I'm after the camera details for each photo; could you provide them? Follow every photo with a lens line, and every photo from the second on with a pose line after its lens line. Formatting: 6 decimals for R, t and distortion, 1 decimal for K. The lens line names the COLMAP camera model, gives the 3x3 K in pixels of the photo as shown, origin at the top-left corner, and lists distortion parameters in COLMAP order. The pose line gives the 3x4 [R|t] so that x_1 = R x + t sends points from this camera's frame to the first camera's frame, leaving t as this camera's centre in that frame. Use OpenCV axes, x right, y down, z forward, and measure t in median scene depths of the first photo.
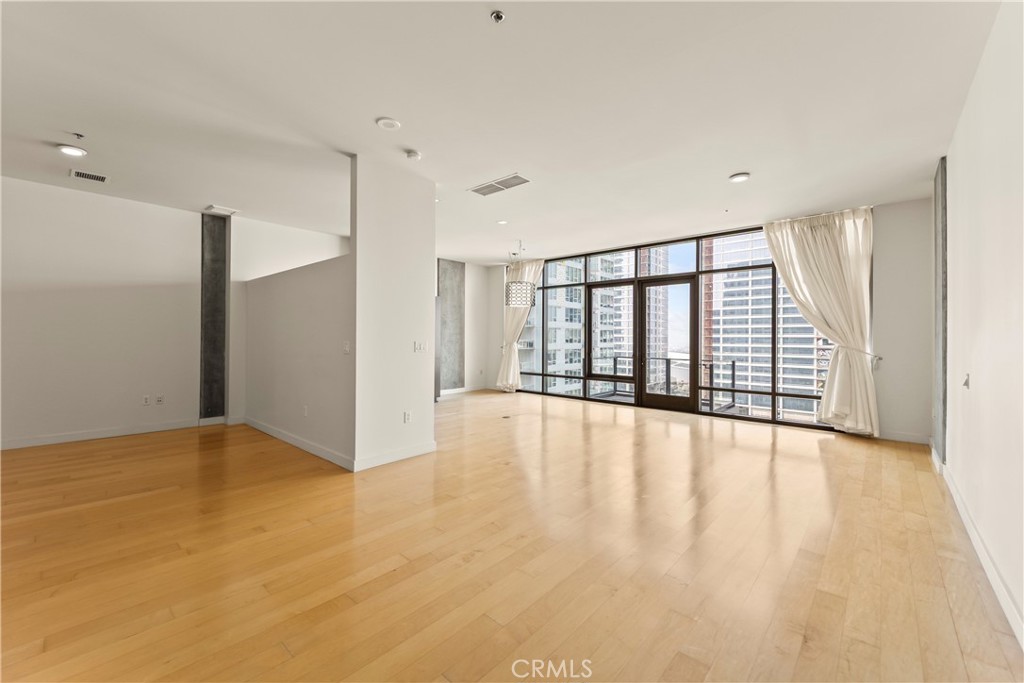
lens RADIAL K [[414.7, 0, 509.0], [0, 414.7, 334.4], [0, 0, 1]] dist [0.015714, -0.009454]
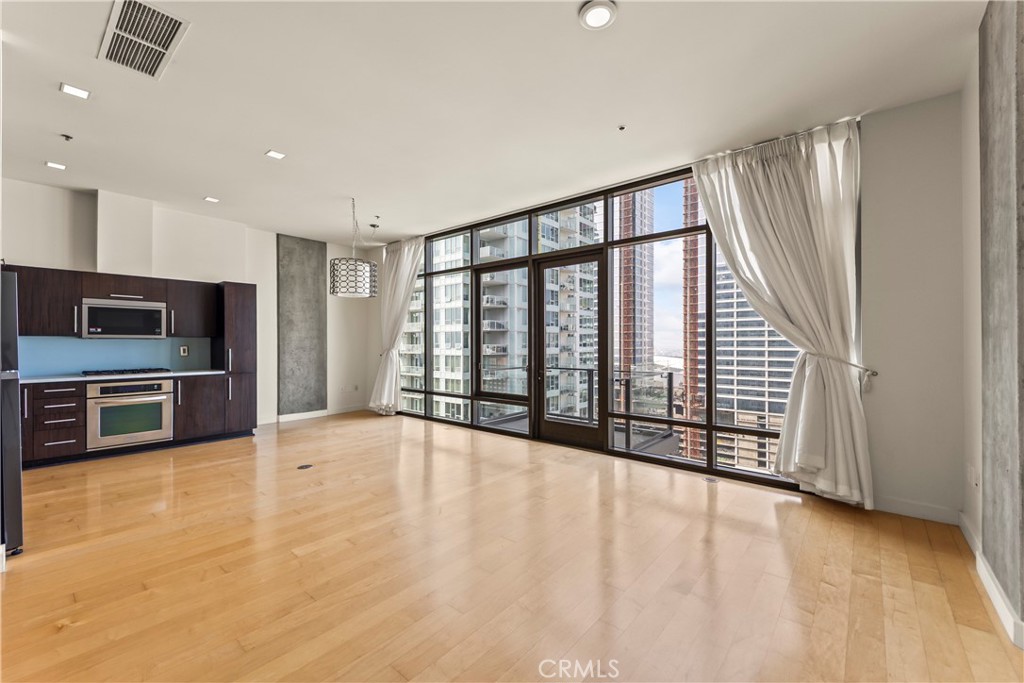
lens RADIAL K [[414.7, 0, 509.1], [0, 414.7, 339.3], [0, 0, 1]] dist [0.015714, -0.009454]
pose [[0.999722, -0.005760, 0.022856, 0.245819], [0.005755, 0.999983, 0.000283, 0.004094], [-0.022857, -0.000151, 0.999739, 0.288001]]
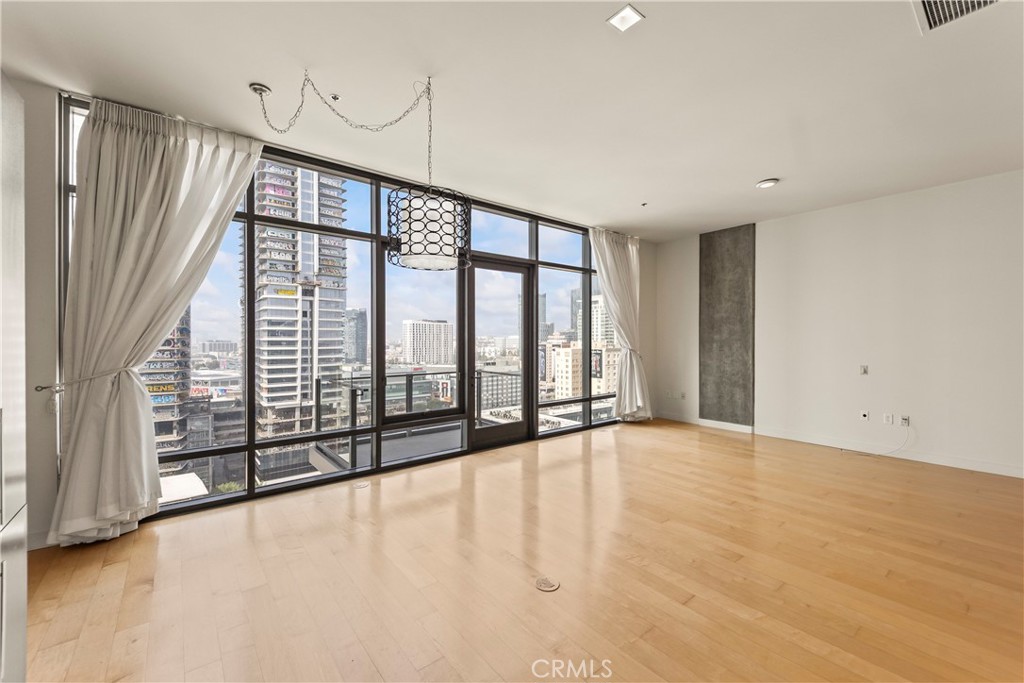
lens RADIAL K [[414.7, 0, 506.7], [0, 414.7, 340.3], [0, 0, 1]] dist [0.015714, -0.009454]
pose [[0.161453, -0.009820, 0.986832, -0.291487], [-0.004584, 0.999932, 0.010701, -0.006812], [-0.986870, -0.006252, 0.161397, 0.810793]]
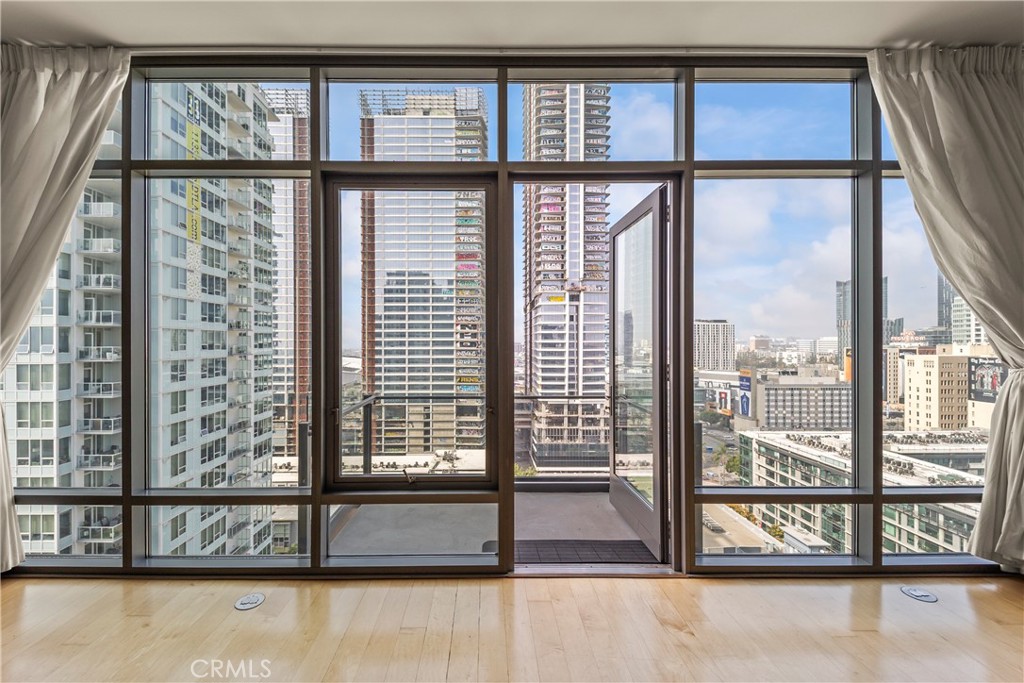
lens RADIAL K [[414.7, 0, 485.0], [0, 414.7, 340.3], [0, 0, 1]] dist [0.015714, -0.009454]
pose [[0.742759, -0.004551, 0.669544, 0.084338], [0.000600, 0.999981, 0.006132, -0.005493], [-0.669559, -0.004153, 0.742747, 0.749069]]
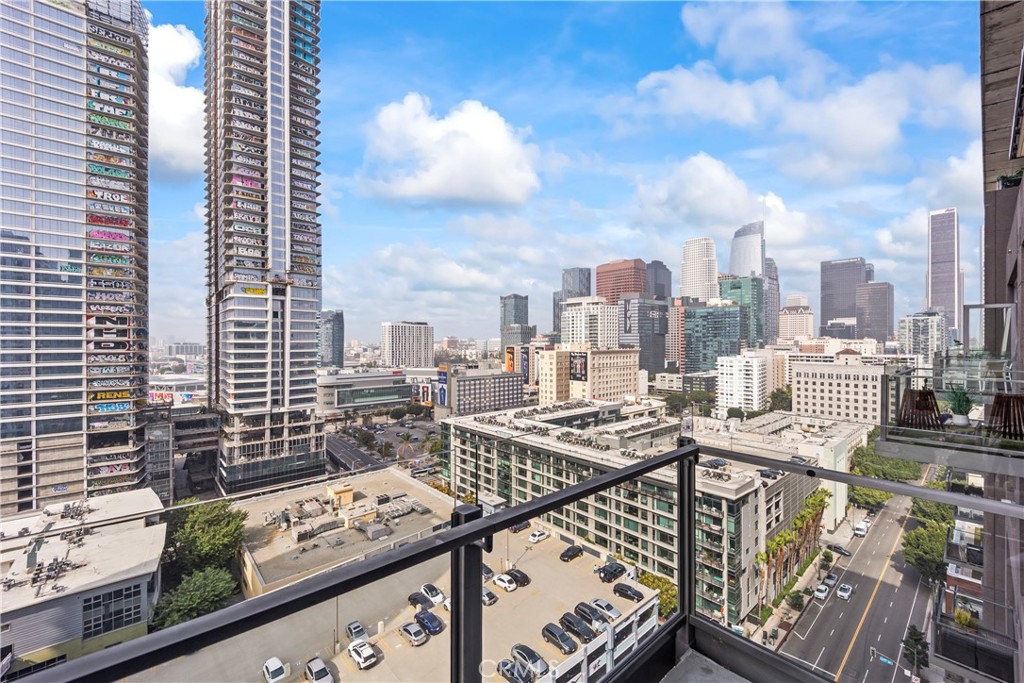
lens RADIAL K [[414.7, 0, 505.5], [0, 414.7, 342.1], [0, 0, 1]] dist [0.015714, -0.009454]
pose [[0.117427, -0.007708, 0.993052, 0.272549], [-0.004541, 0.999955, 0.008299, 0.017111], [-0.993071, -0.005484, 0.117387, 1.052555]]
